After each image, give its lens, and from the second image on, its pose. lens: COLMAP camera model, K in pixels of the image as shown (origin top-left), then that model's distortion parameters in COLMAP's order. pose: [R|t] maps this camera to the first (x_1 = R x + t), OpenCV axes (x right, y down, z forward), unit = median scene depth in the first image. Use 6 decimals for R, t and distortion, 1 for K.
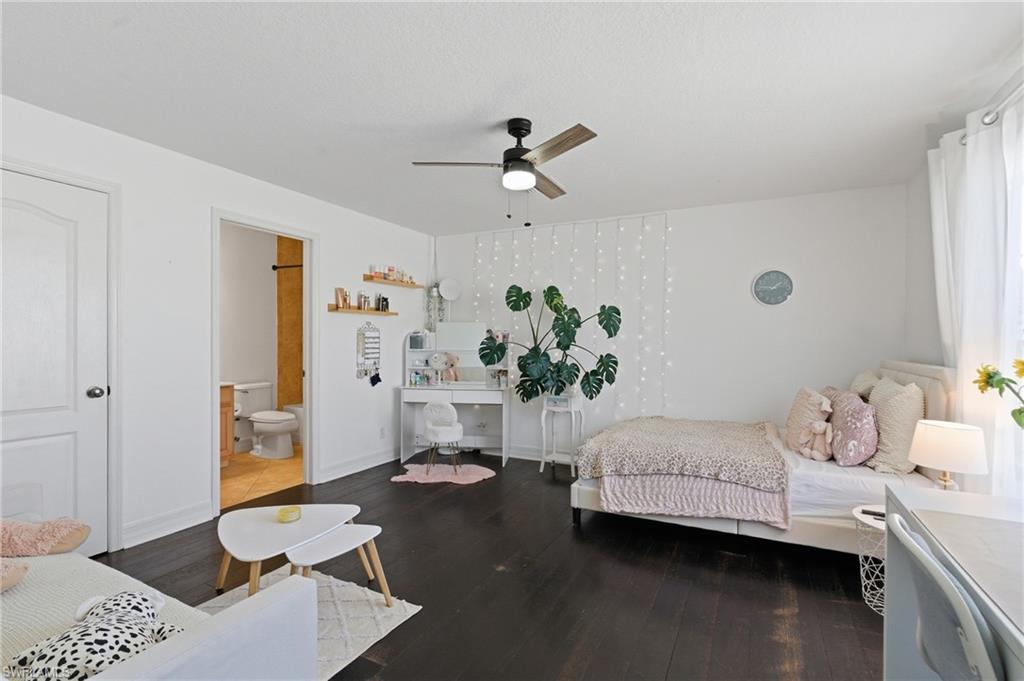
lens RADIAL K [[462.3, 0, 515.1], [0, 462.3, 338.3], [0, 0, 1]] dist [-0.002167, 0.000826]
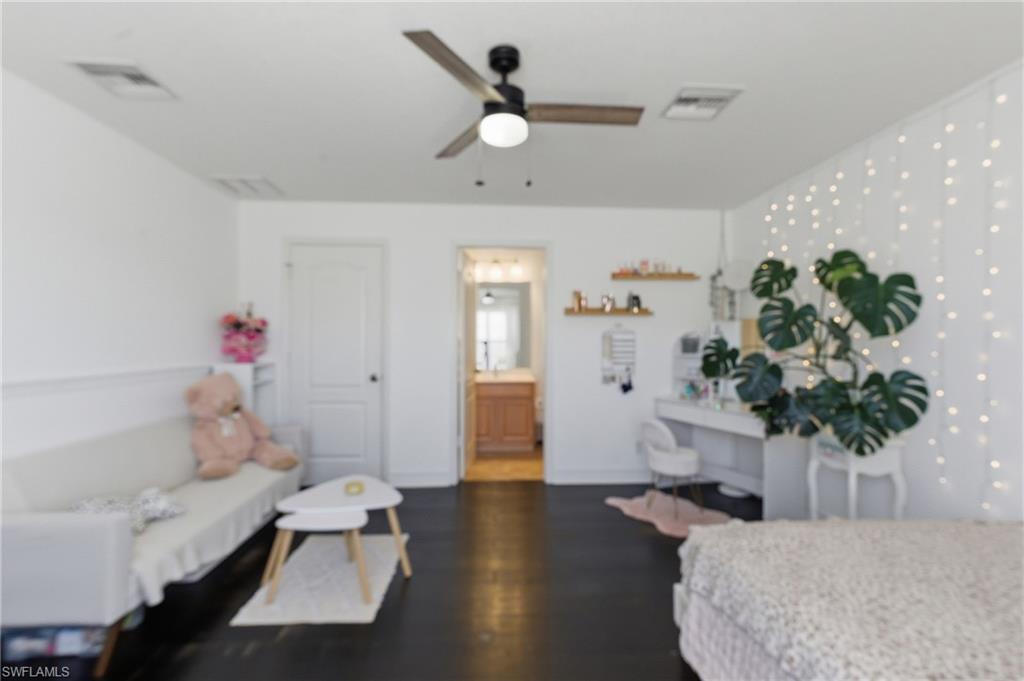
lens RADIAL K [[462.3, 0, 515.1], [0, 462.3, 338.3], [0, 0, 1]] dist [-0.002167, 0.000826]
pose [[0.516368, -0.012132, -0.856281, 0.373414], [0.003928, 0.999923, -0.011799, 0.003524], [0.856358, 0.002729, 0.516376, 0.357906]]
